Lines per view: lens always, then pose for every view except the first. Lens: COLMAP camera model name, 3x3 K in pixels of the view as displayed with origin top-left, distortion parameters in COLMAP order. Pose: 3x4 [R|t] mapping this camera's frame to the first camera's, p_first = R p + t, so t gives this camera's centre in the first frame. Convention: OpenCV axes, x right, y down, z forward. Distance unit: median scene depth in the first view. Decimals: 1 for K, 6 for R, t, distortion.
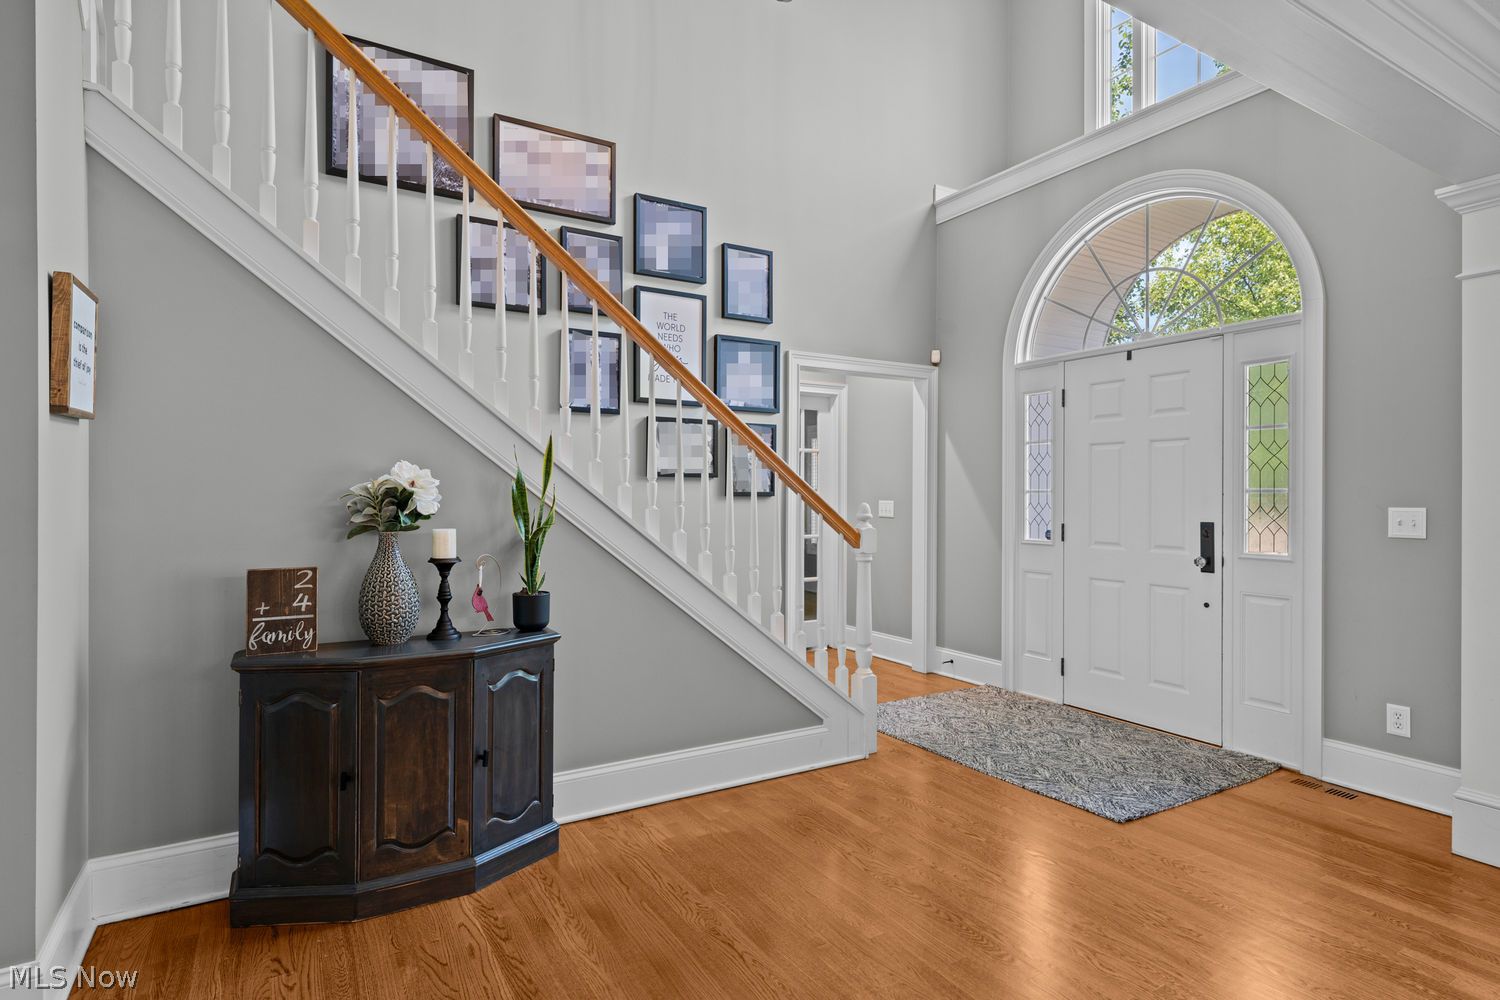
lens RADIAL K [[805.6, 0, 752.5], [0, 805.6, 495.6], [0, 0, 1]] dist [0.001535, -0.002197]
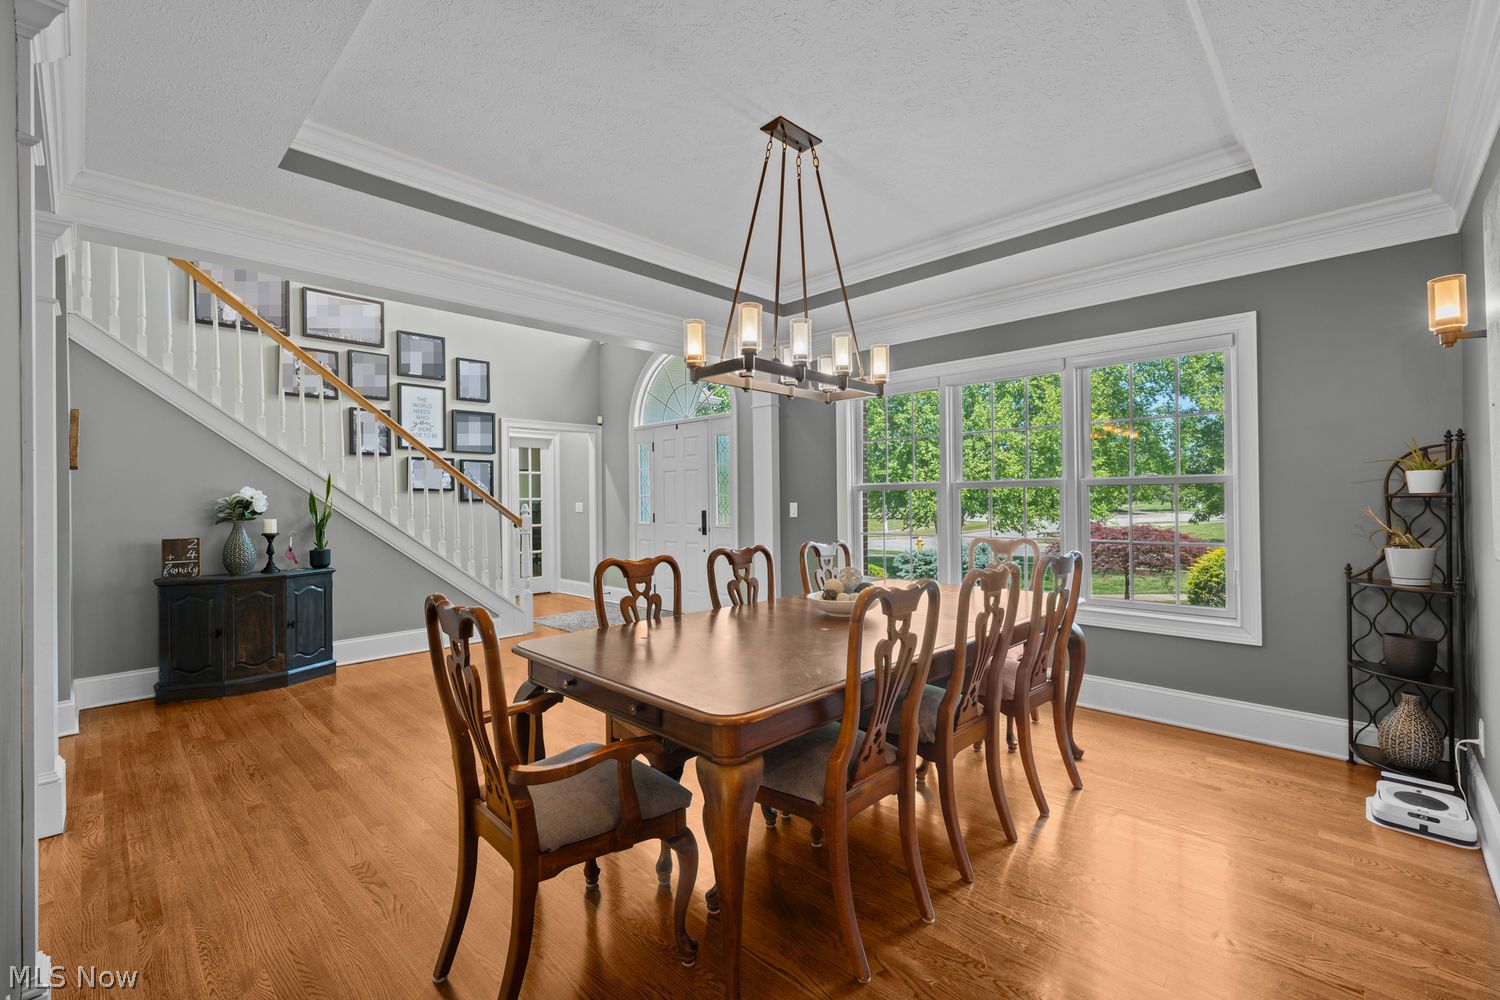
lens RADIAL K [[604.6, 0, 722.9], [0, 604.6, 497.2], [0, 0, 1]] dist [-0.000821, -0.000344]
pose [[0.965248, -0.014311, 0.260942, 0.319522], [0.015709, 0.999871, -0.003272, 0.007695], [-0.260862, 0.007257, 0.965349, -0.761979]]
